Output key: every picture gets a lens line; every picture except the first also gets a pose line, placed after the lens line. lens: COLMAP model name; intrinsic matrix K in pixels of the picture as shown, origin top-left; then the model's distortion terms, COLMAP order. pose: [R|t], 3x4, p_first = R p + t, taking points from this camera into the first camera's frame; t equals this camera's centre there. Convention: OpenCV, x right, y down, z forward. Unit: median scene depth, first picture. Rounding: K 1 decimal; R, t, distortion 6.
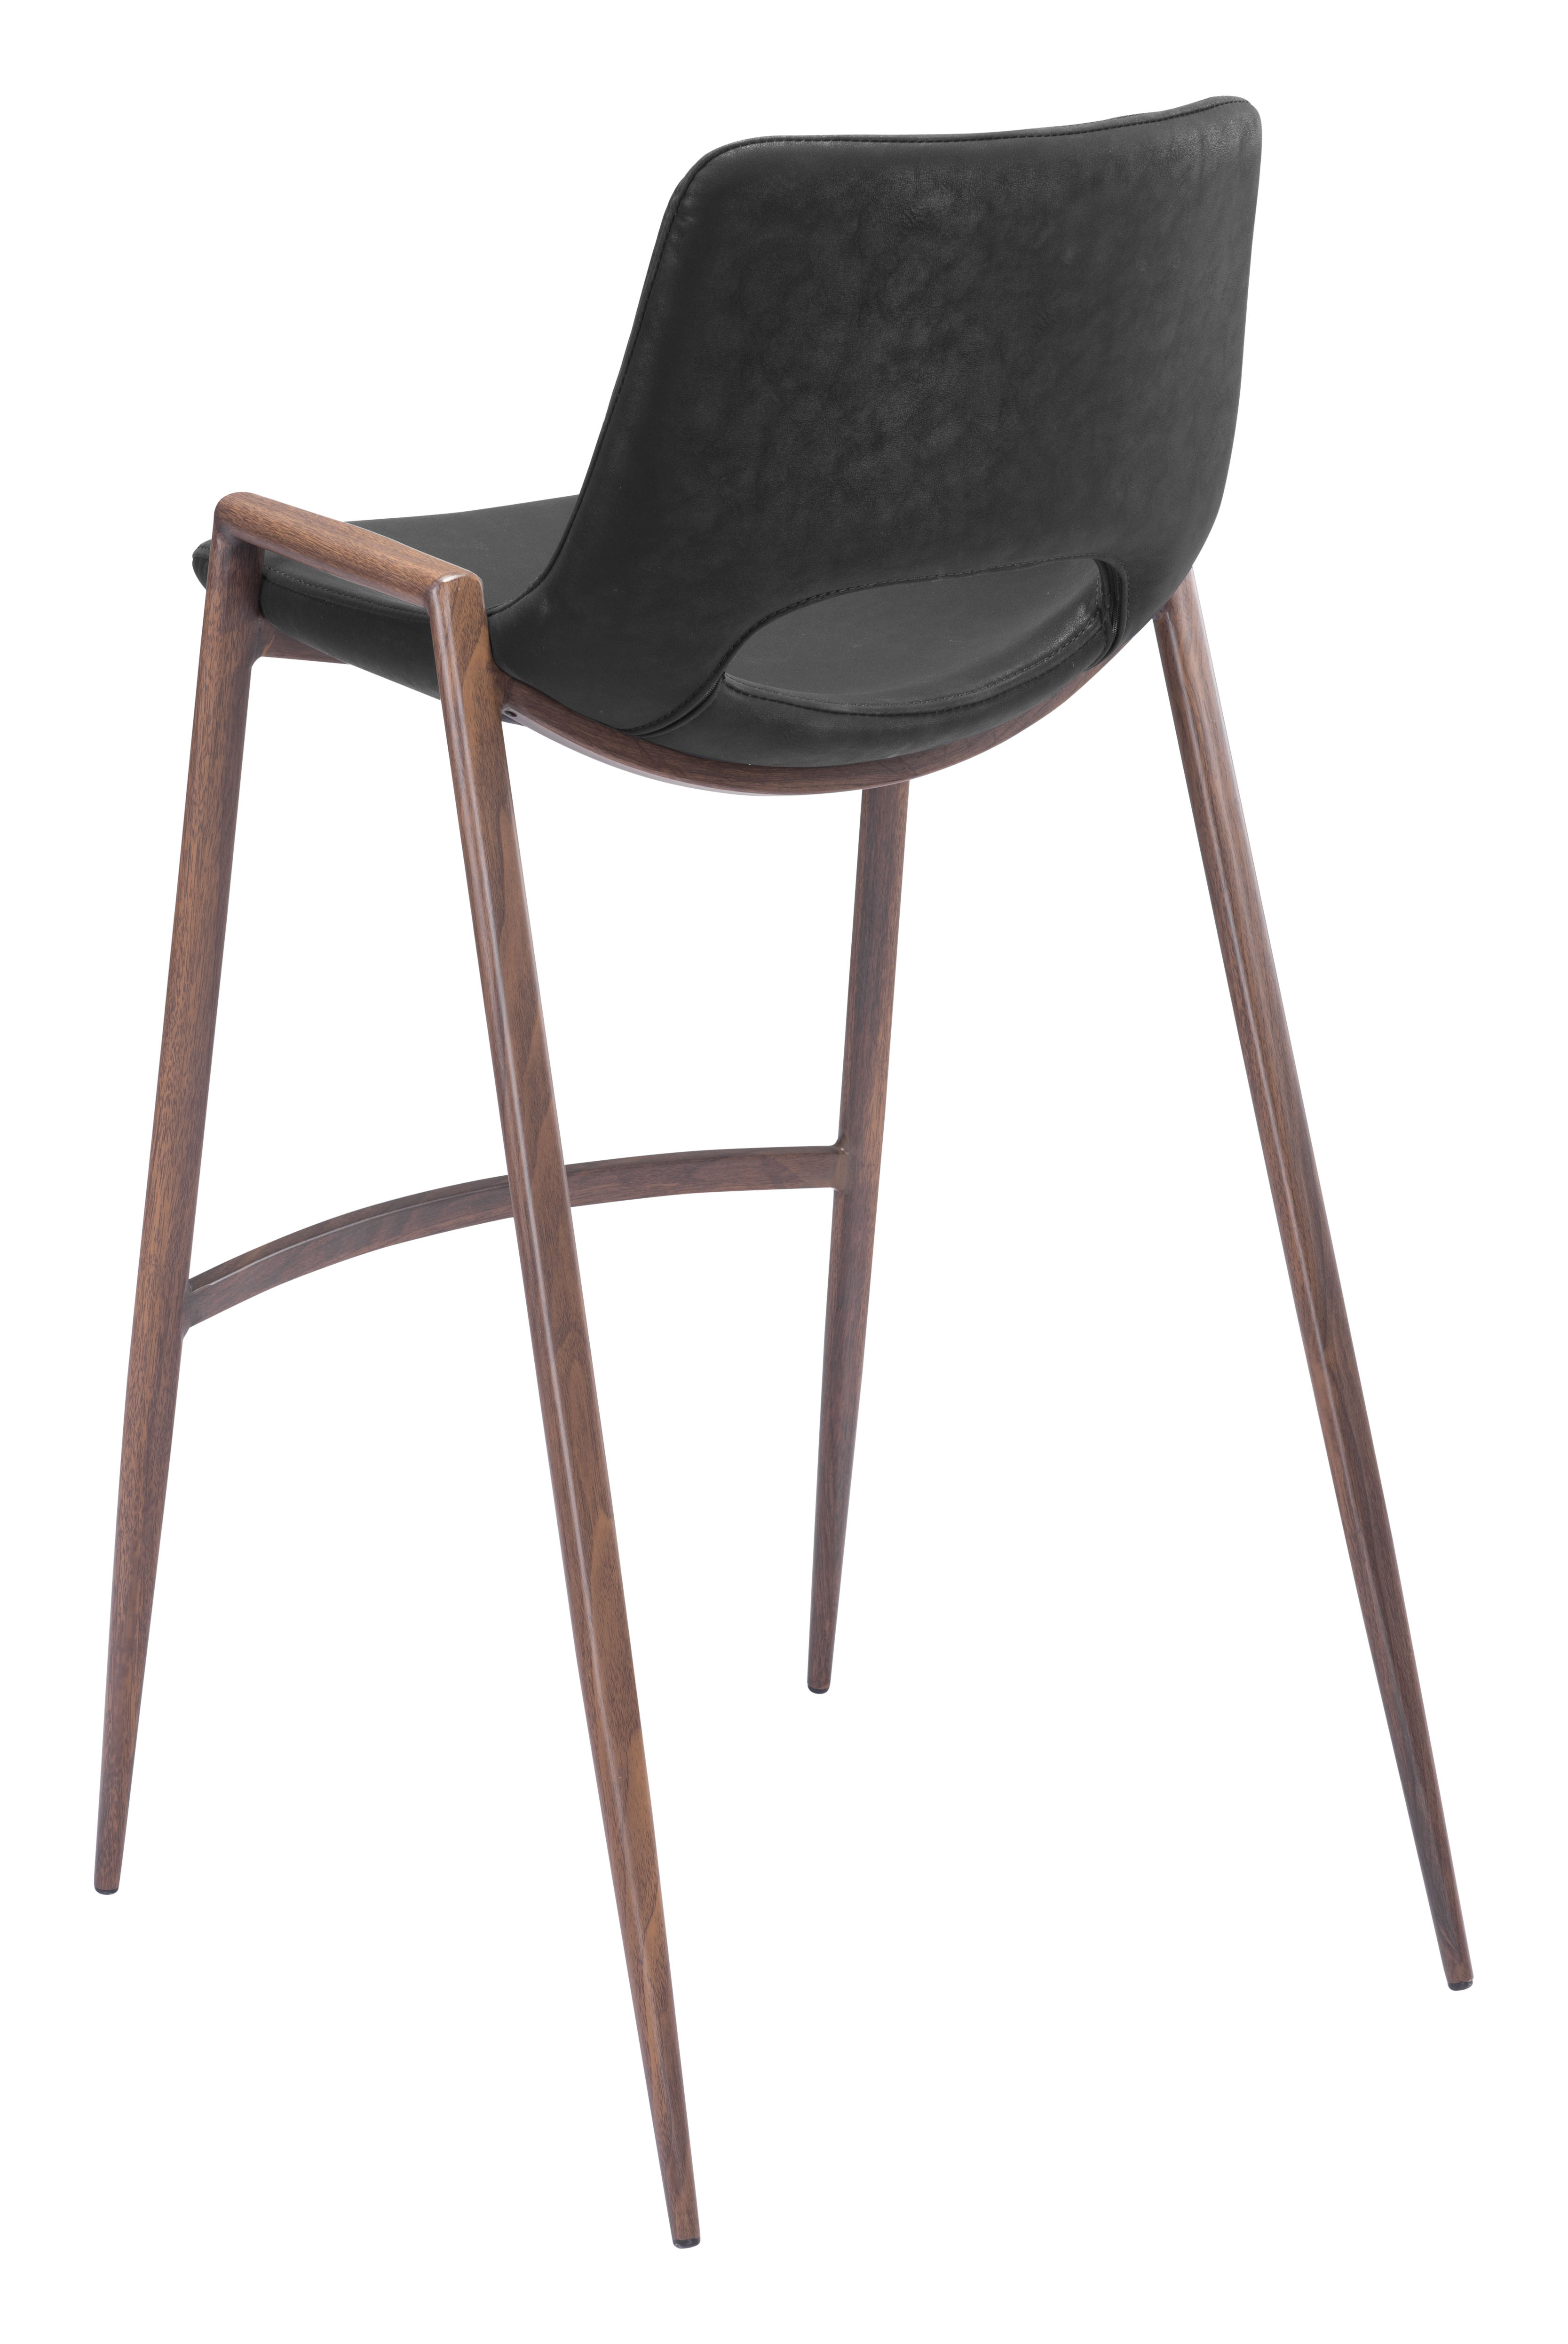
lens RADIAL K [[4340.2, 0, 784.0], [0, 4340.2, 1172.0], [0, 0, 1]] dist [0.004343, 0.378250]
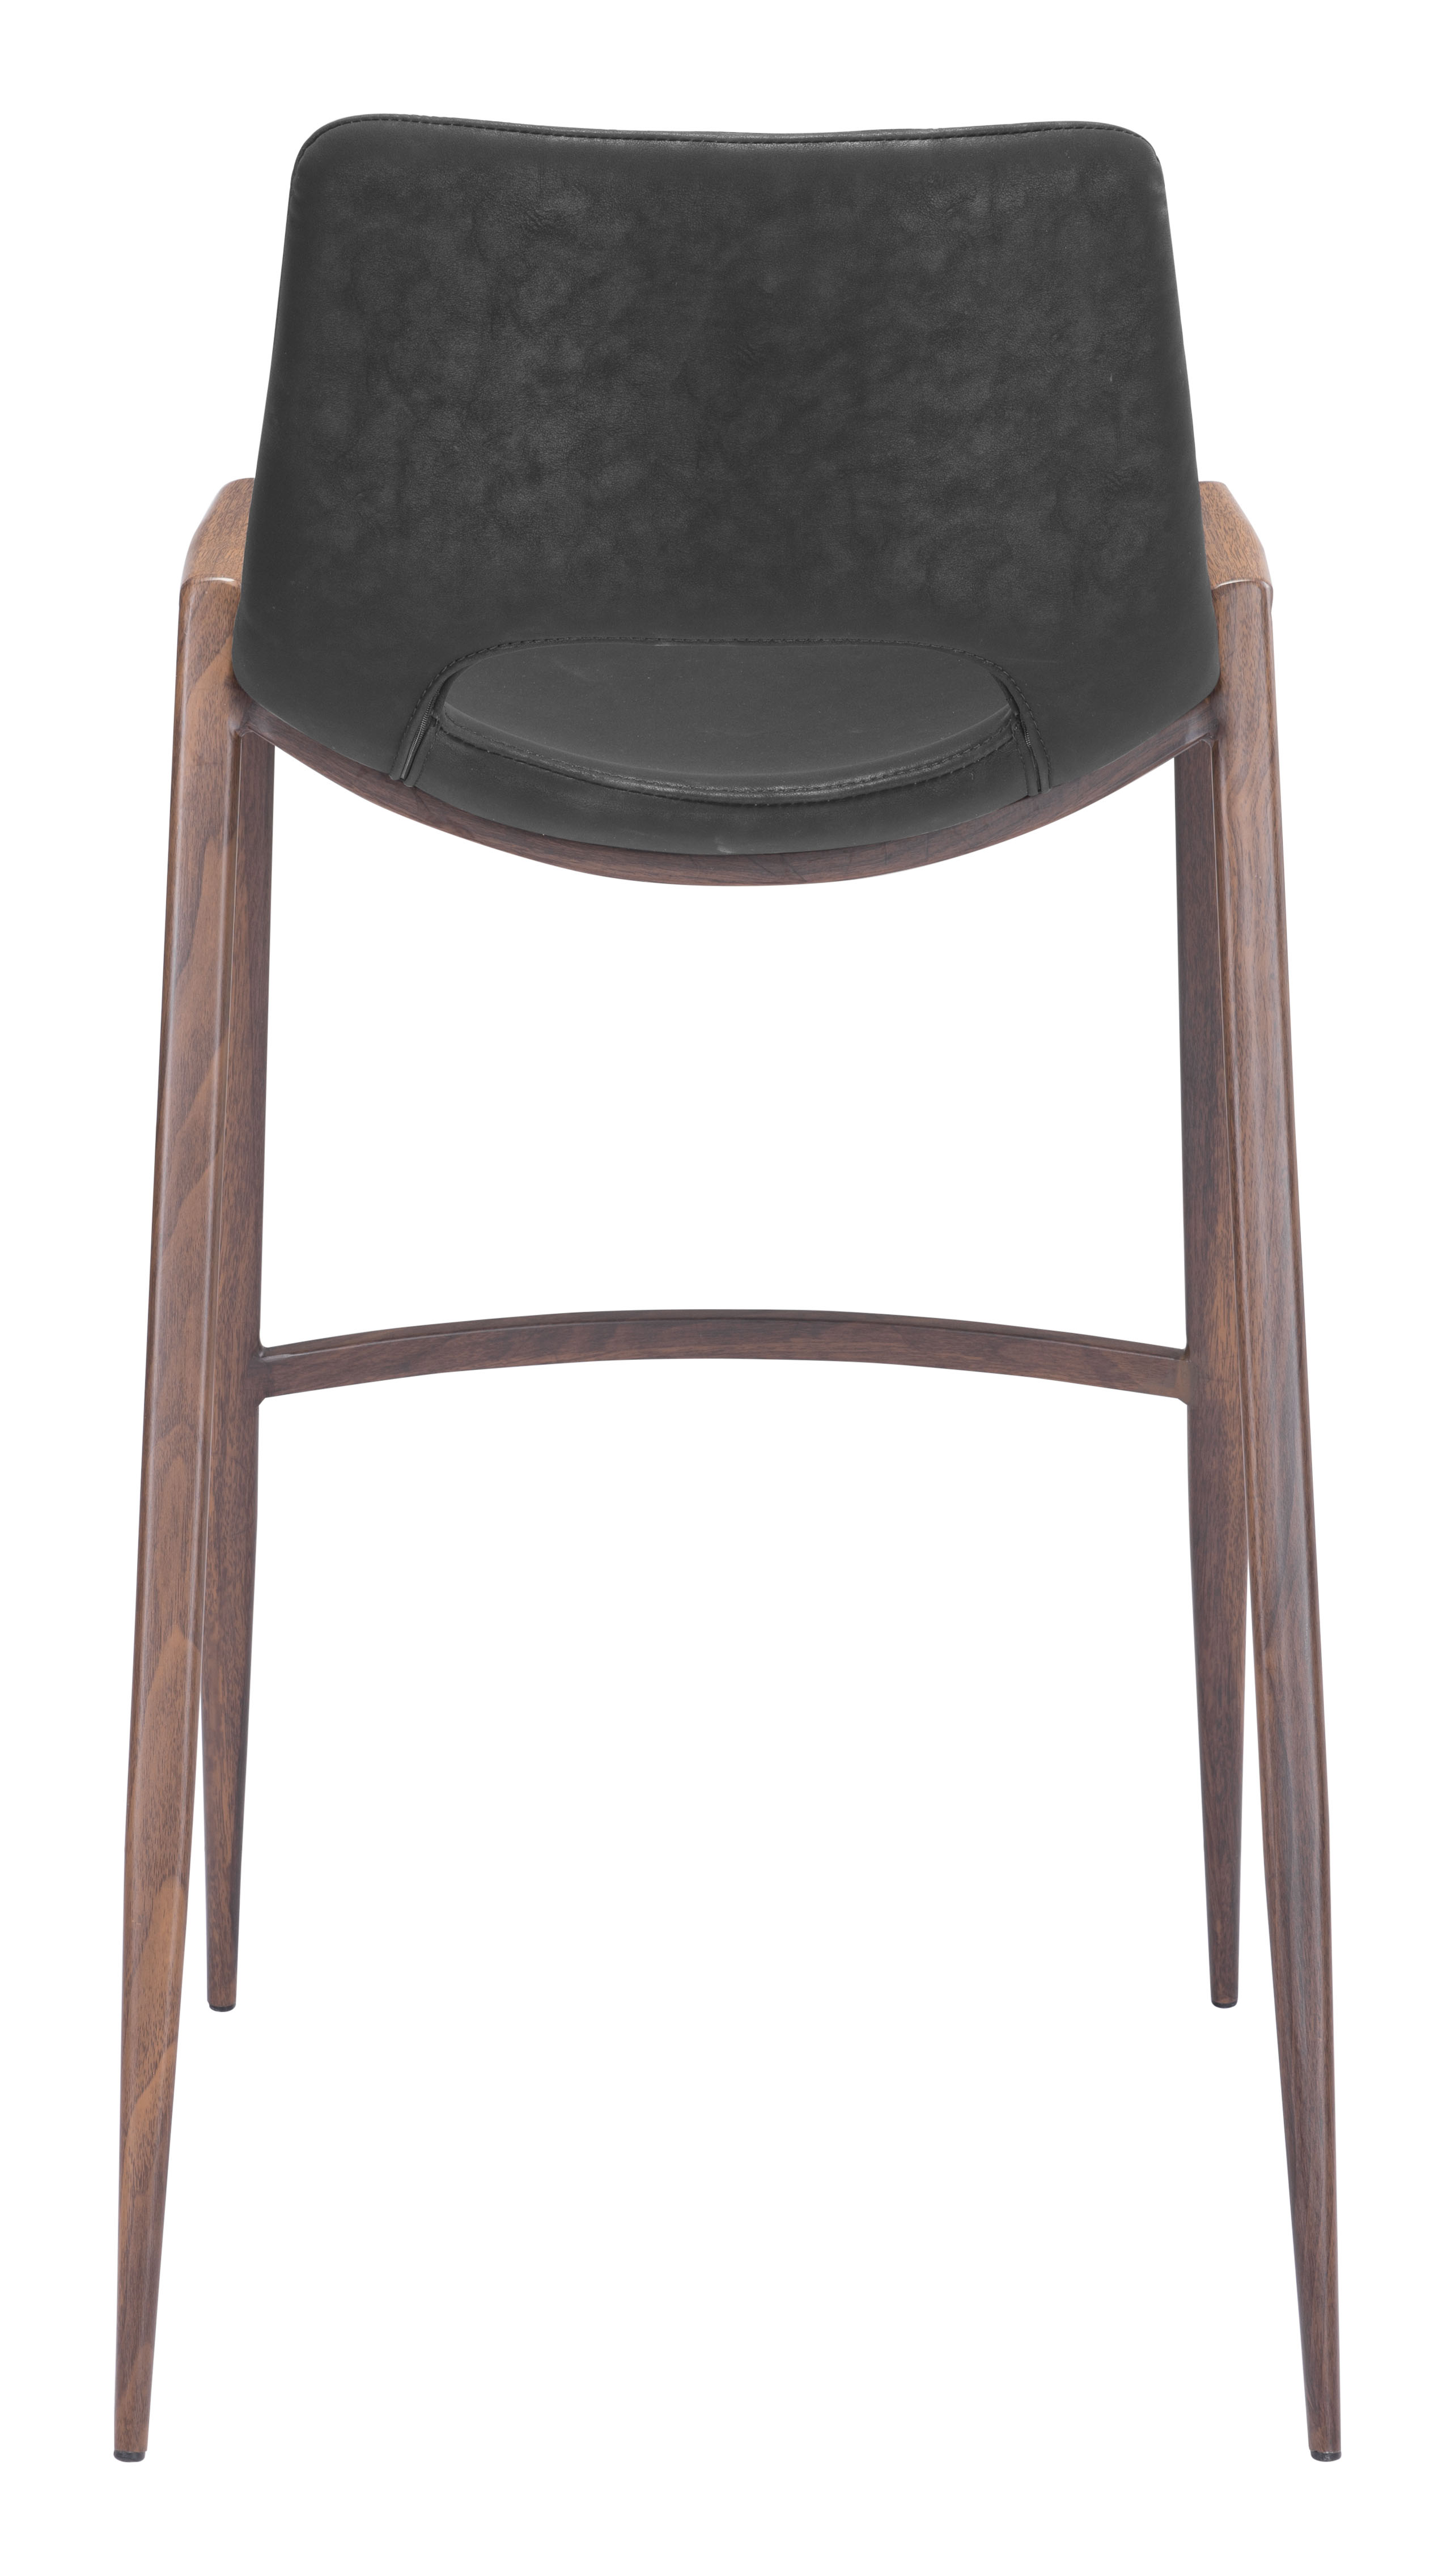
lens RADIAL K [[5160.4, 0, 727.5], [0, 5160.4, 1288.0], [0, 0, 1]] dist [0.042025, -0.197740]
pose [[0.895941, 0.171044, -0.409918, 0.511998], [-0.177438, 0.983870, 0.022716, -0.037269], [0.407191, 0.052383, 0.911839, 0.075290]]
